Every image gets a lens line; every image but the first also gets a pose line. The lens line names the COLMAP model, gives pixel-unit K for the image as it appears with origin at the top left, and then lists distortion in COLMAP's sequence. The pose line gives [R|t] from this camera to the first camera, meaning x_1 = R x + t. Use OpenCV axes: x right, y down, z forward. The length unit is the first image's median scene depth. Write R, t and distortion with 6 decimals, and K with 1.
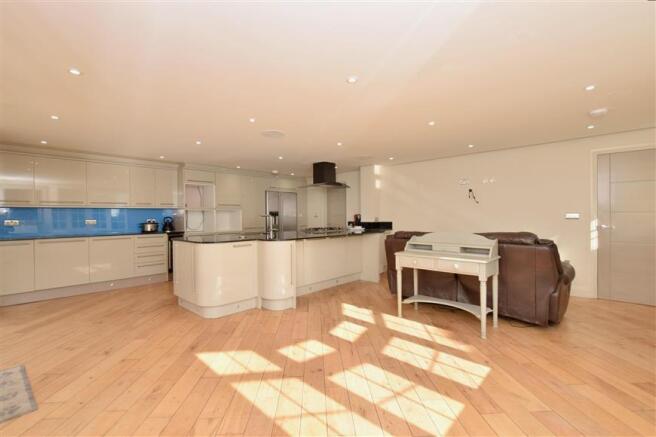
lens RADIAL K [[291.9, 0, 328.0], [0, 291.9, 218.5], [0, 0, 1]] dist [0.037757, -0.000140]
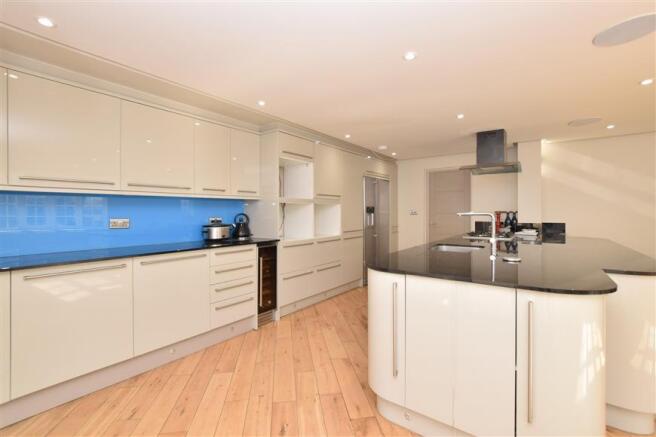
lens RADIAL K [[284.8, 0, 328.0], [0, 284.8, 218.5], [0, 0, 1]] dist [-0.000269, 0.000131]
pose [[0.990607, 0.001916, 0.136729, -0.469993], [-0.002473, 0.999989, 0.003900, 0.000649], [-0.136720, -0.004201, 0.990601, 0.441832]]
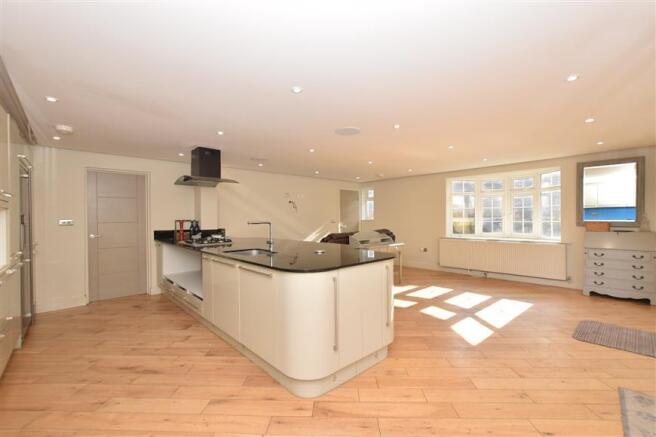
lens RADIAL K [[284.8, 0, 328.0], [0, 284.8, 218.5], [0, 0, 1]] dist [-0.000269, 0.000131]
pose [[0.067087, 0.012912, 0.997664, -0.700945], [0.022581, 0.999641, -0.014456, -0.000210], [-0.997492, 0.023498, 0.066771, 0.671411]]
